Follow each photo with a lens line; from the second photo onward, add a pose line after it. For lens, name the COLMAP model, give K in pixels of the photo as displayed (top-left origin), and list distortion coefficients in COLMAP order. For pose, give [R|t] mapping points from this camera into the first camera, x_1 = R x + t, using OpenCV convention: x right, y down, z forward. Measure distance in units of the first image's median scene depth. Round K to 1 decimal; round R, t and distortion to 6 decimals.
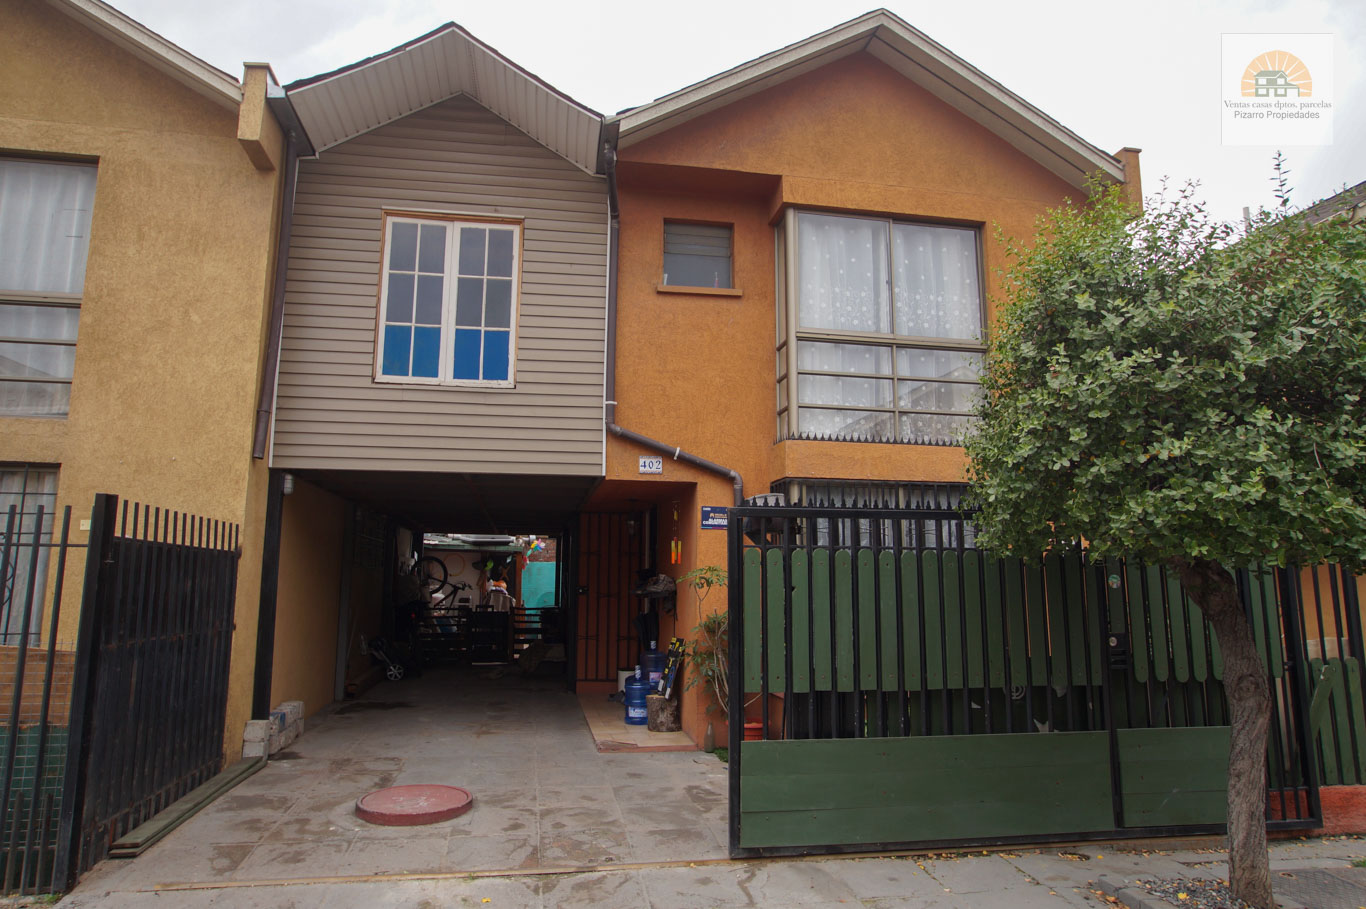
lens RADIAL K [[837.6, 0, 662.0], [0, 837.6, 454.4], [0, 0, 1]] dist [-0.087347, 0.082389]
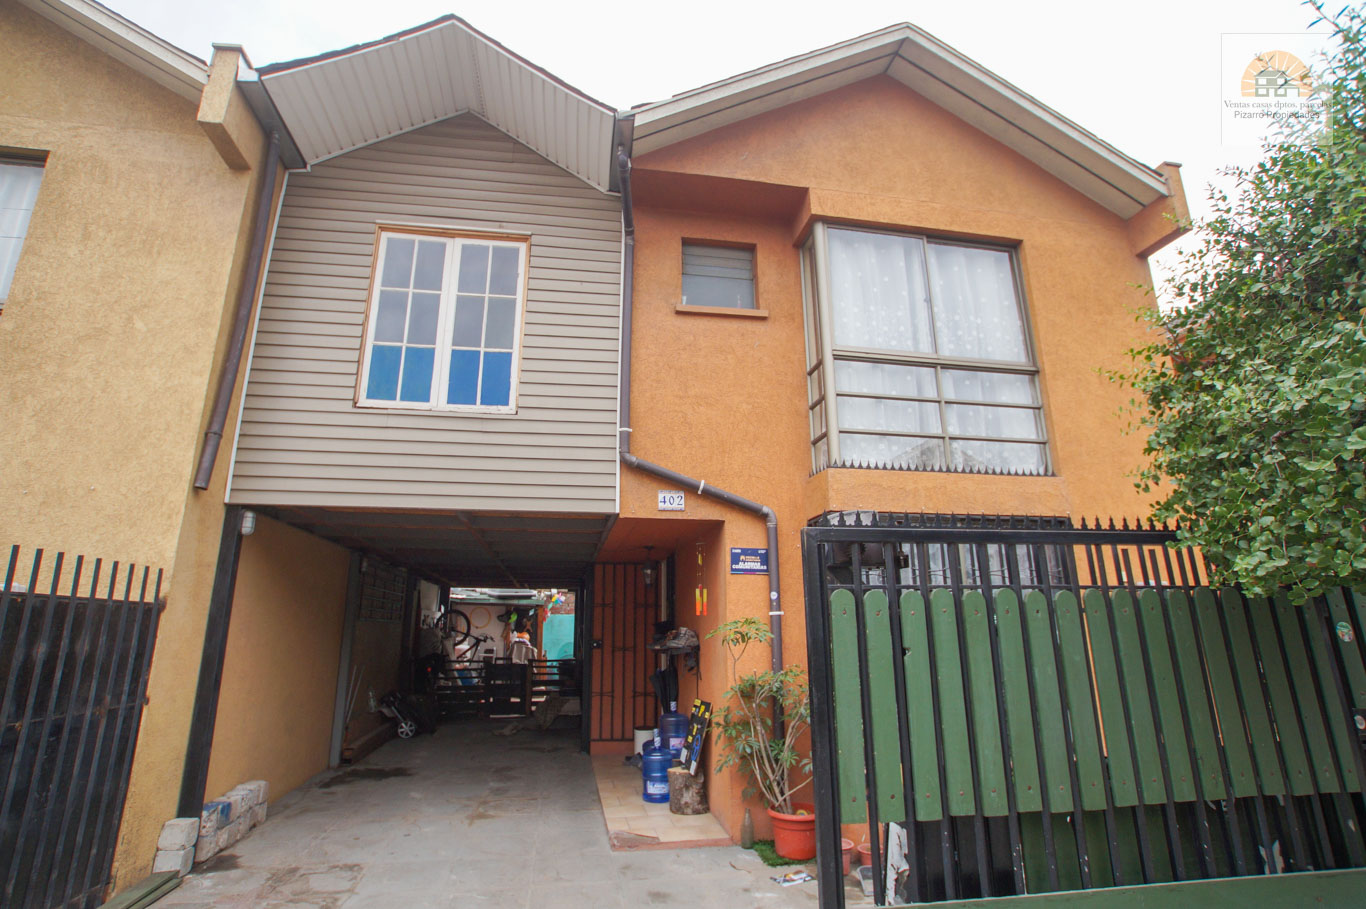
lens RADIAL K [[664.9, 0, 665.8], [0, 664.9, 453.2], [0, 0, 1]] dist [-0.070258, 0.033781]
pose [[0.999954, -0.009640, 0.000064, -0.019425], [0.009590, 0.993960, -0.109325, 0.040250], [0.000990, 0.109321, 0.994006, 0.313554]]
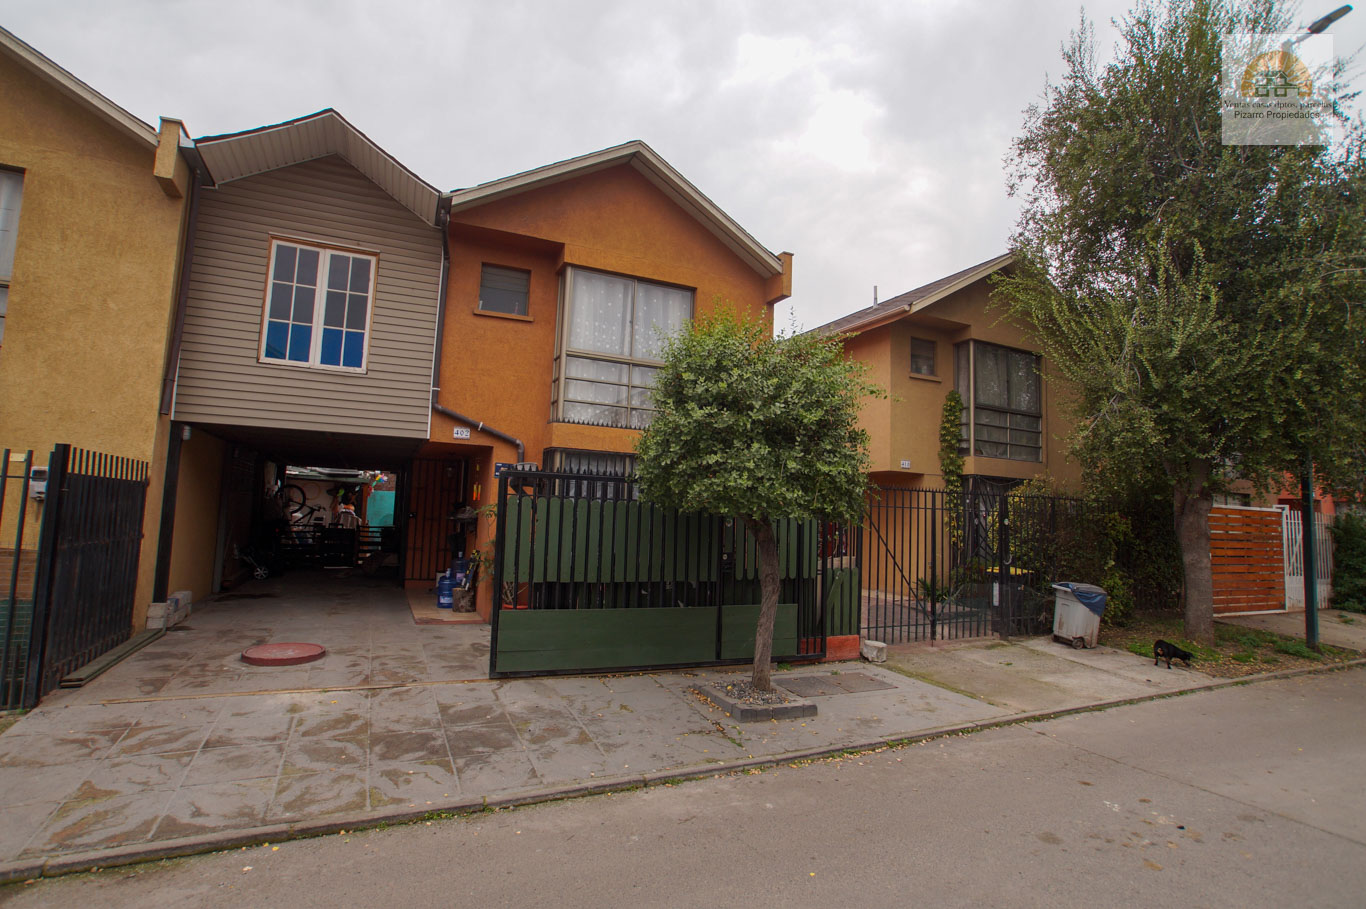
lens RADIAL K [[664.9, 0, 665.8], [0, 664.9, 453.2], [0, 0, 1]] dist [-0.070258, 0.033781]
pose [[0.965931, 0.052344, 0.253449, 0.041498], [-0.068803, 0.996028, 0.056513, -0.043651], [-0.249485, -0.072026, 0.965697, -0.221257]]
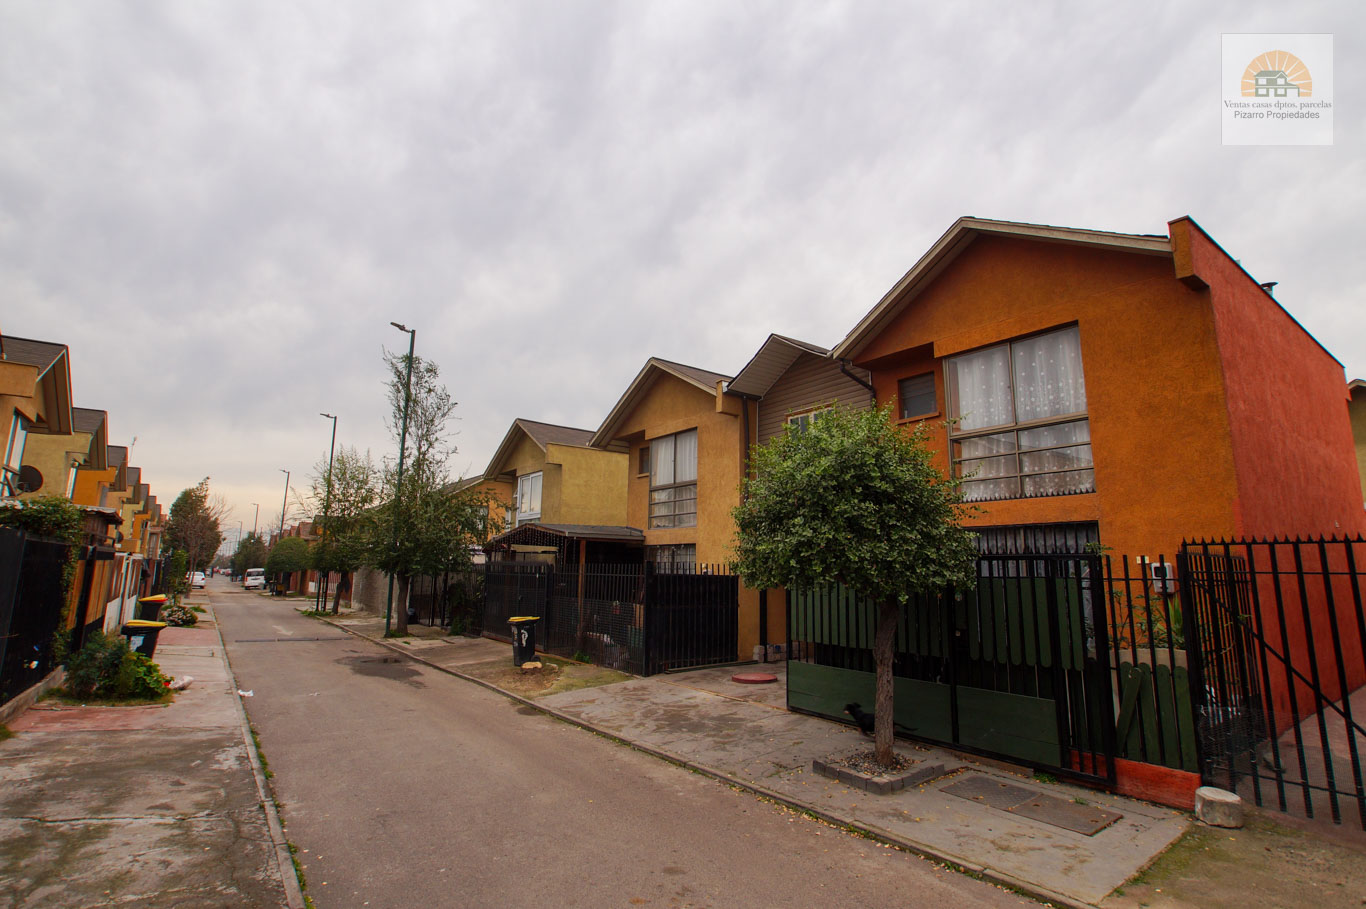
lens RADIAL K [[664.9, 0, 665.8], [0, 664.9, 453.2], [0, 0, 1]] dist [-0.070258, 0.033781]
pose [[0.439176, -0.157572, -0.884475, 1.070913], [0.124178, 0.985696, -0.113946, -0.038945], [0.889778, -0.059790, 0.452461, -0.074318]]
